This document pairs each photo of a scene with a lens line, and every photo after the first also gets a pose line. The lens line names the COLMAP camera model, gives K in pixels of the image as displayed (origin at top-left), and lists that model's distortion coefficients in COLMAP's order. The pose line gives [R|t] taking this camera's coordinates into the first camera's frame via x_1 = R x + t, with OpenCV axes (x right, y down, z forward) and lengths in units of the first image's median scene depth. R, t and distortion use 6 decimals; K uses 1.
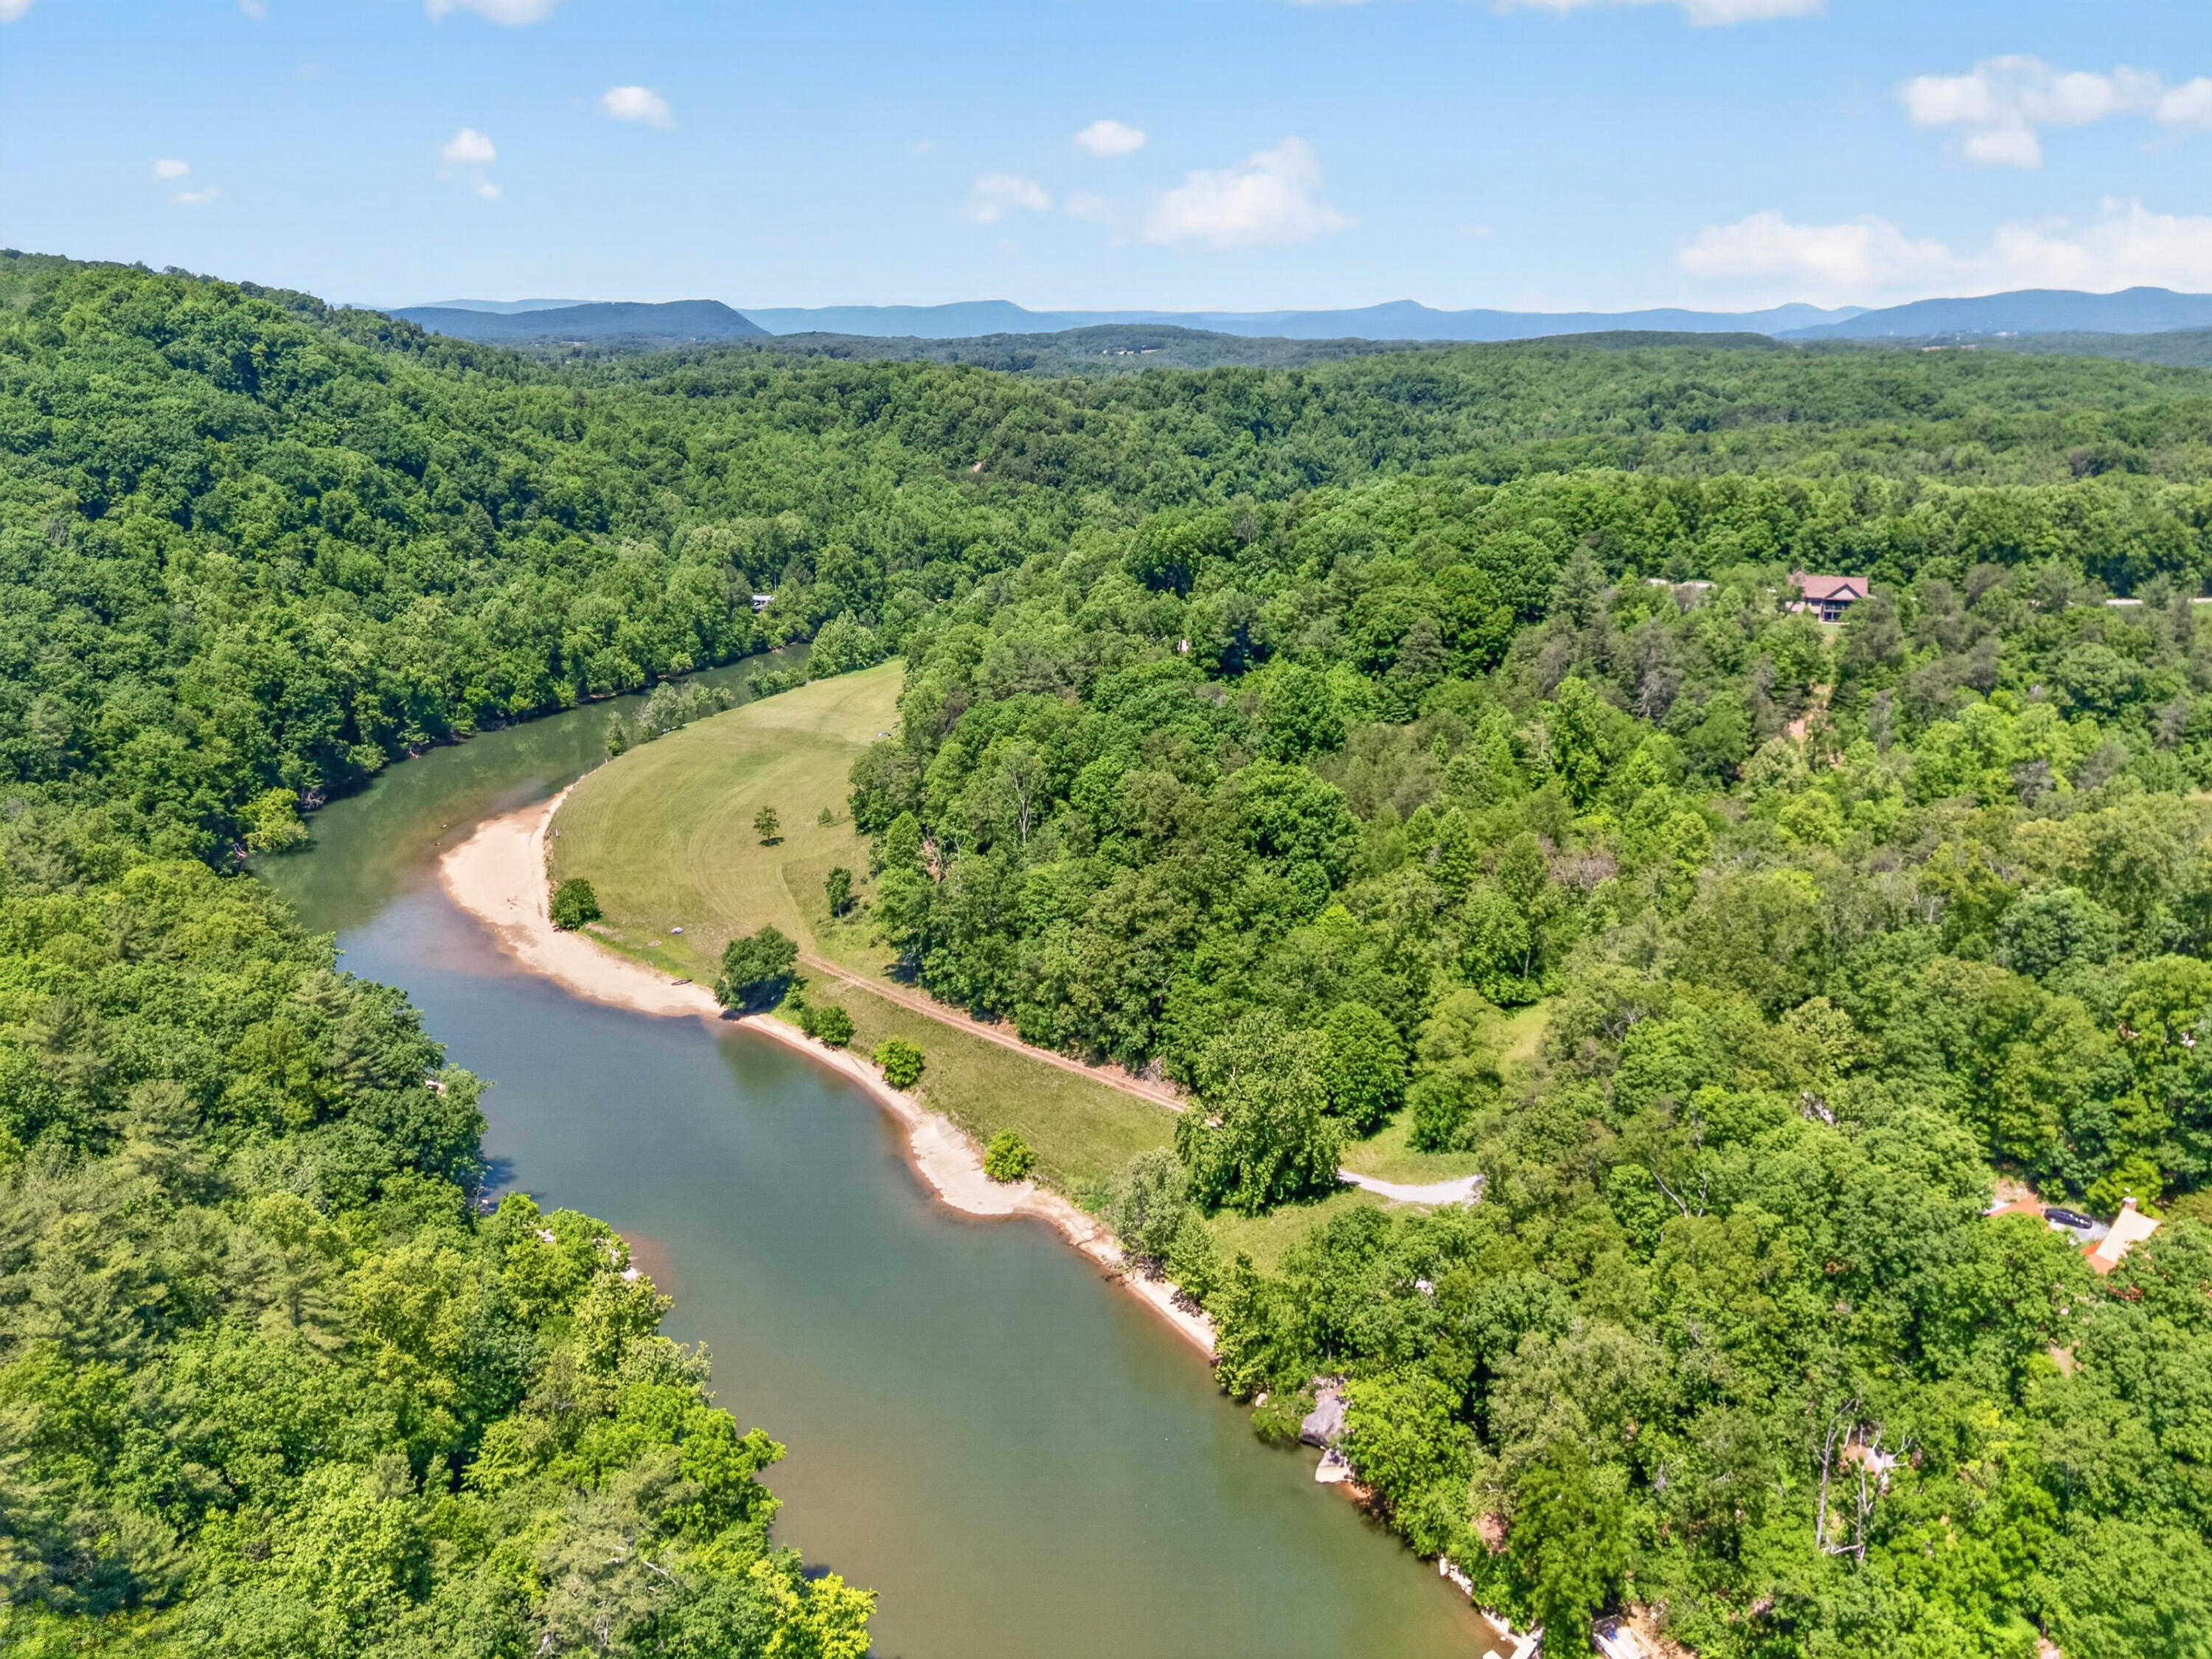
lens RADIAL K [[1614.2, 0, 1103.5], [0, 1614.2, 848.7], [0, 0, 1]] dist [0.056939, -0.047882]
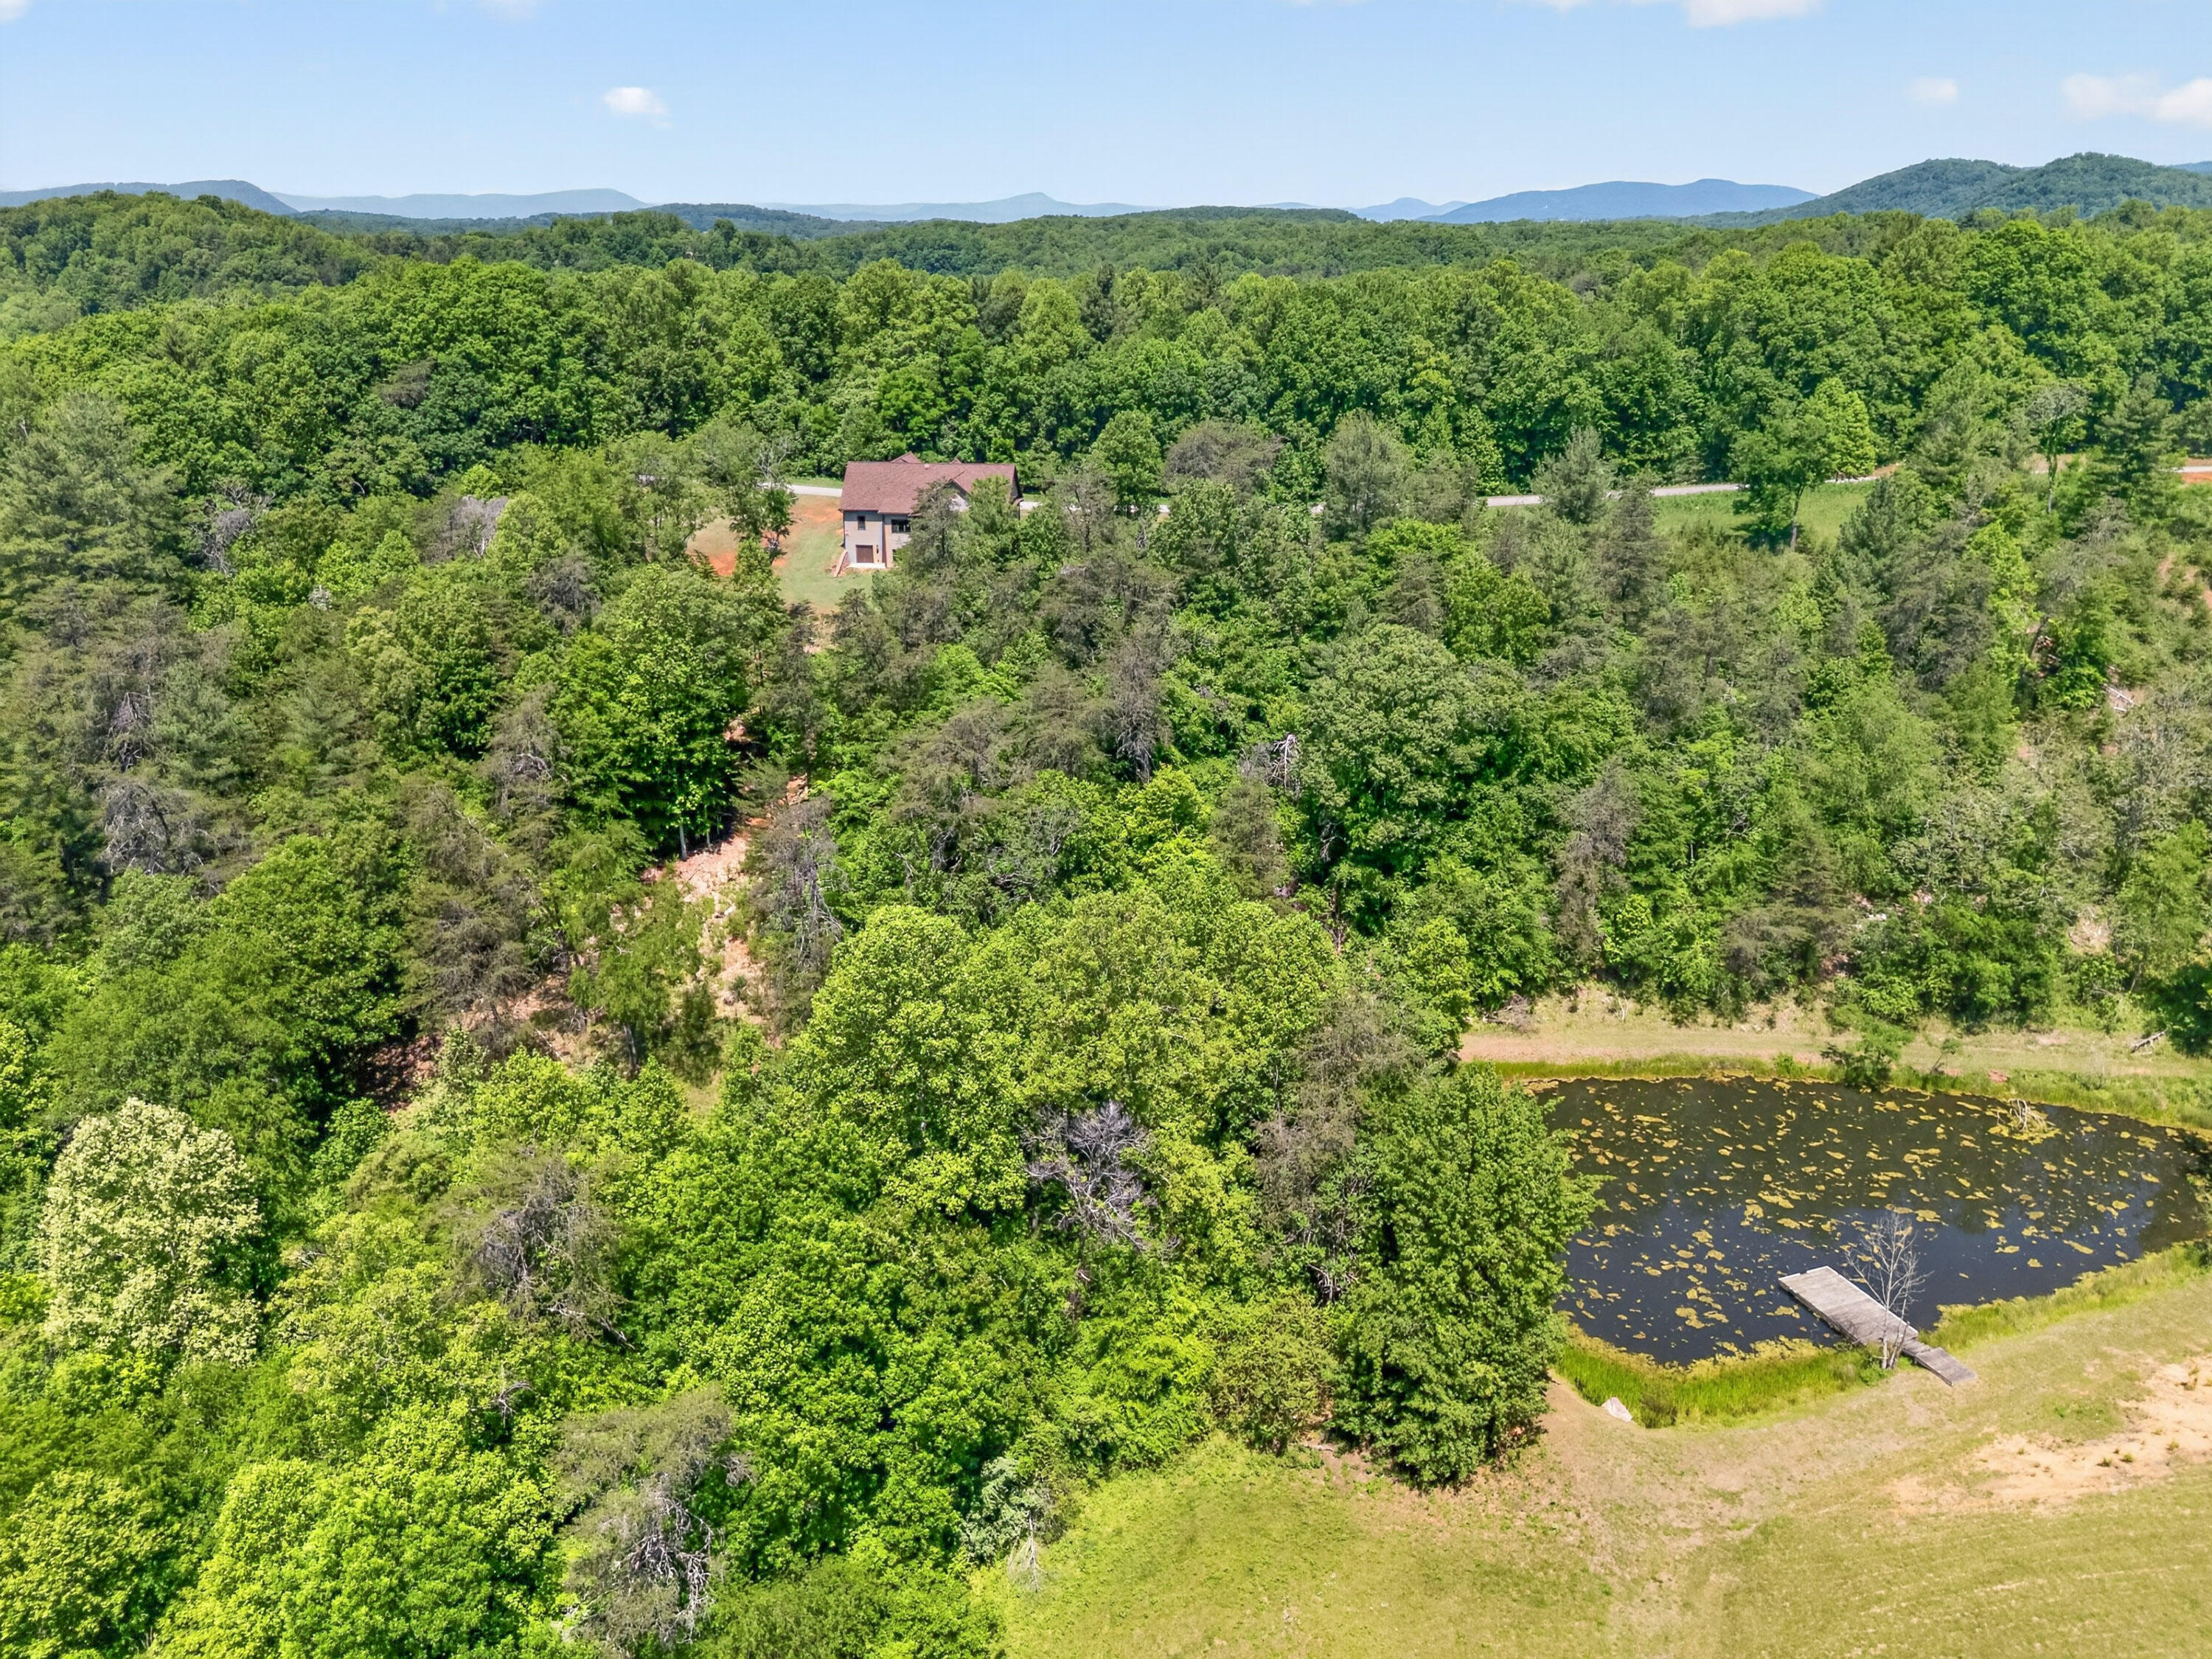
lens RADIAL K [[1614.2, 0, 1090.9], [0, 1614.2, 870.2], [0, 0, 1]] dist [0.056939, -0.047882]
pose [[0.979103, -0.078451, 0.187623, 0.413324], [0.065371, 0.995044, 0.074923, -0.091462], [-0.192571, -0.061092, 0.979379, 0.580757]]
